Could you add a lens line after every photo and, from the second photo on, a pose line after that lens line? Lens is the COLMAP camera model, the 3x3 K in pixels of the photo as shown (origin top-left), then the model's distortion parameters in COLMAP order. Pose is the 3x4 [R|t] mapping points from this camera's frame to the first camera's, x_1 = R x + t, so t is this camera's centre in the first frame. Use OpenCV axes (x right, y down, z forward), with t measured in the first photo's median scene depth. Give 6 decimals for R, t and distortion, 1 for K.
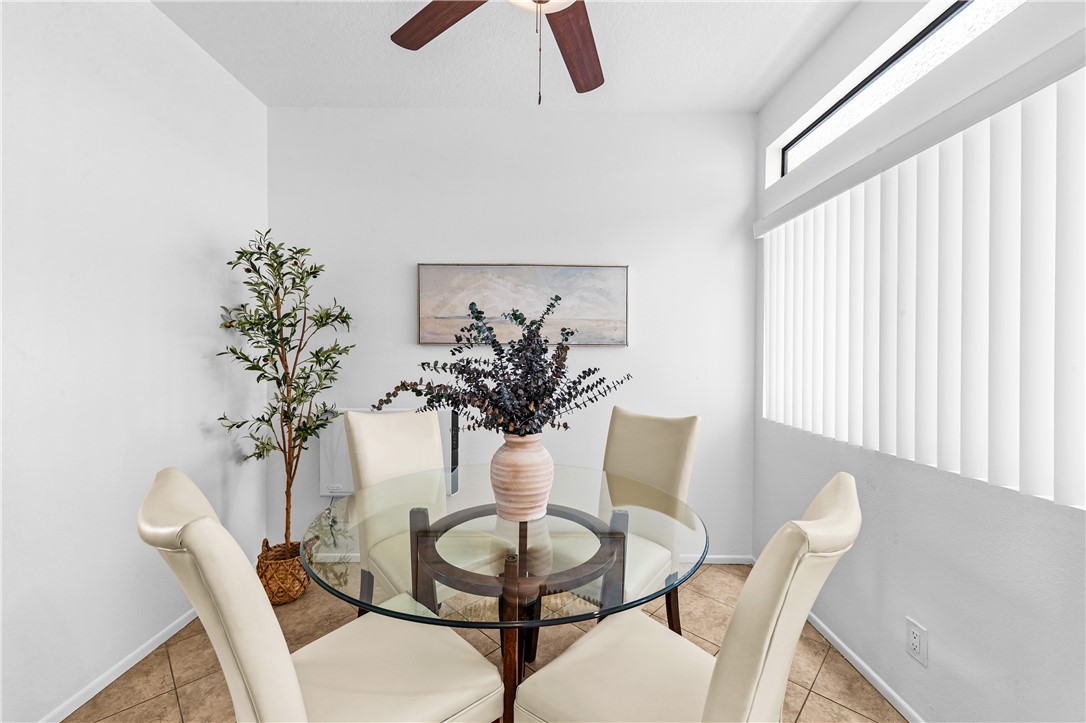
lens RADIAL K [[435.1, 0, 548.6], [0, 435.1, 359.2], [0, 0, 1]] dist [-0.002637, 0.000082]
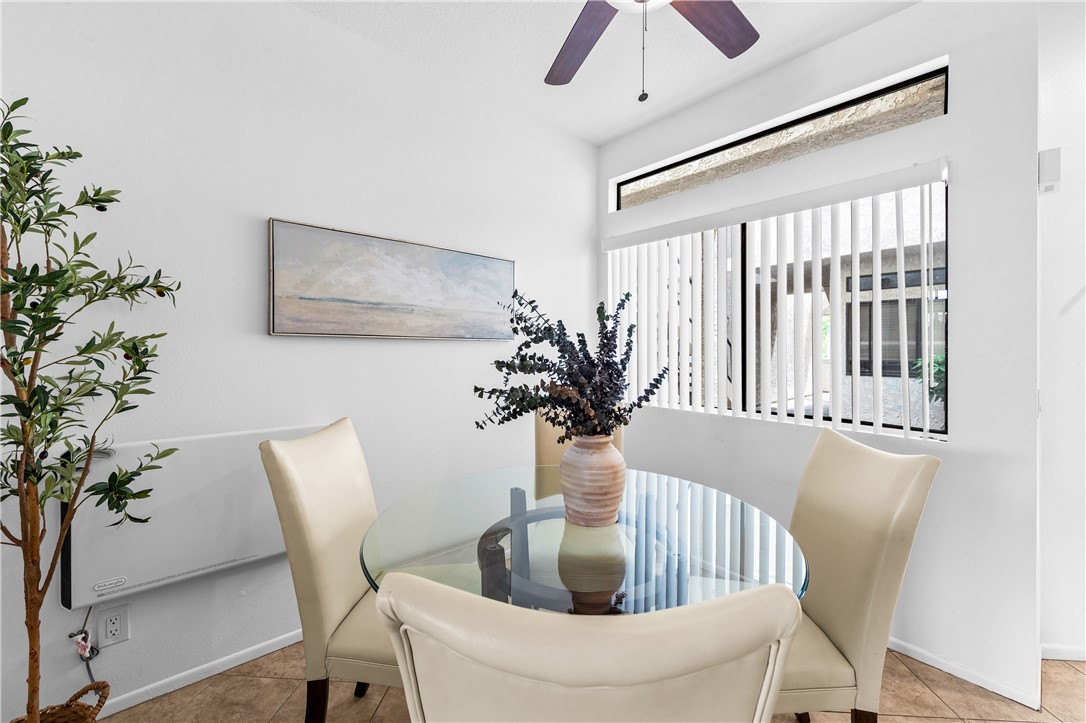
lens RADIAL K [[435.1, 0, 554.4], [0, 435.1, 345.2], [0, 0, 1]] dist [-0.002637, 0.000082]
pose [[0.753607, 0.004022, 0.657313, -0.414116], [0.006782, 0.999880, -0.013894, -0.004690], [-0.657290, 0.014928, 0.753490, 0.186995]]
